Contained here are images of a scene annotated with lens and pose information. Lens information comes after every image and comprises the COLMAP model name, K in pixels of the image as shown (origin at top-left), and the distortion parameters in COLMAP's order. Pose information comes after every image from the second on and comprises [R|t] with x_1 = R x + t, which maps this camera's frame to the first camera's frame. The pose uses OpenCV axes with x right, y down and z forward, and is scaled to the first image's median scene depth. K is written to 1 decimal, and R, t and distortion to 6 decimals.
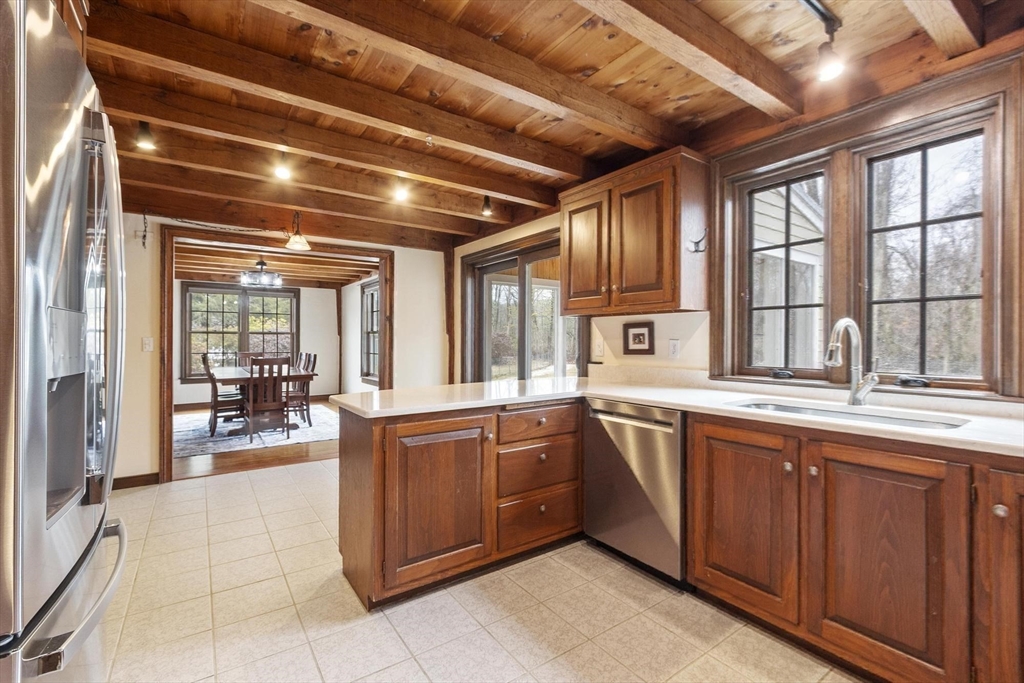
lens RADIAL K [[454.2, 0, 511.3], [0, 454.2, 338.3], [0, 0, 1]] dist [0.000100, -0.000010]
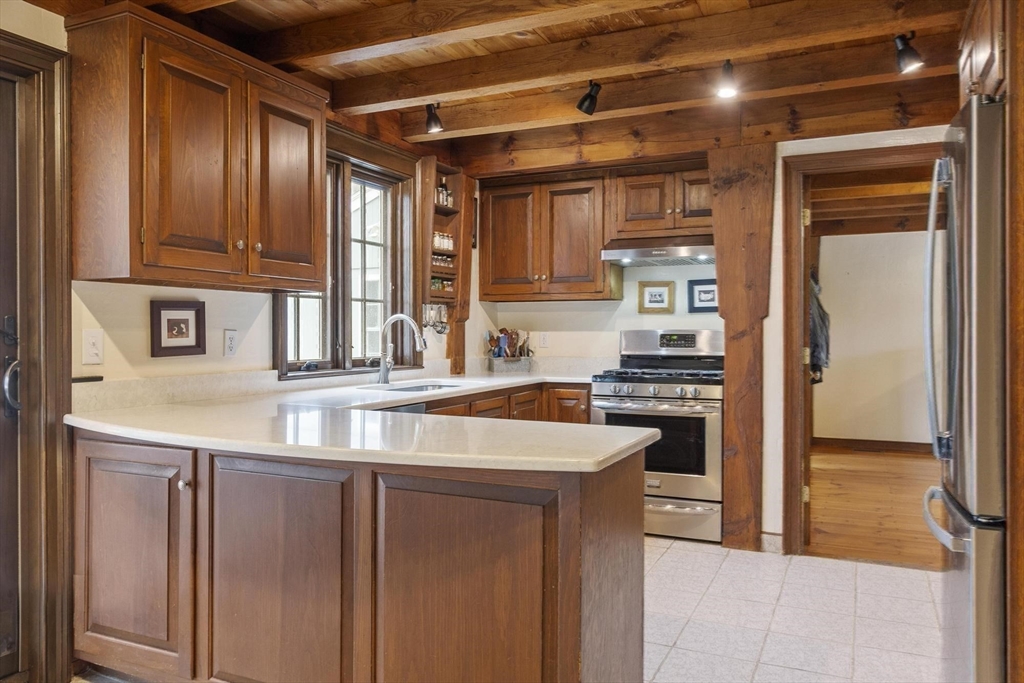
lens RADIAL K [[746.3, 0, 512.3], [0, 746.3, 338.6], [0, 0, 1]] dist [-0.000842, 0.000001]
pose [[-0.488799, -0.006029, 0.872376, -0.778996], [-0.003202, 0.999982, 0.005116, 0.007960], [-0.872391, -0.000293, -0.488809, 1.101855]]
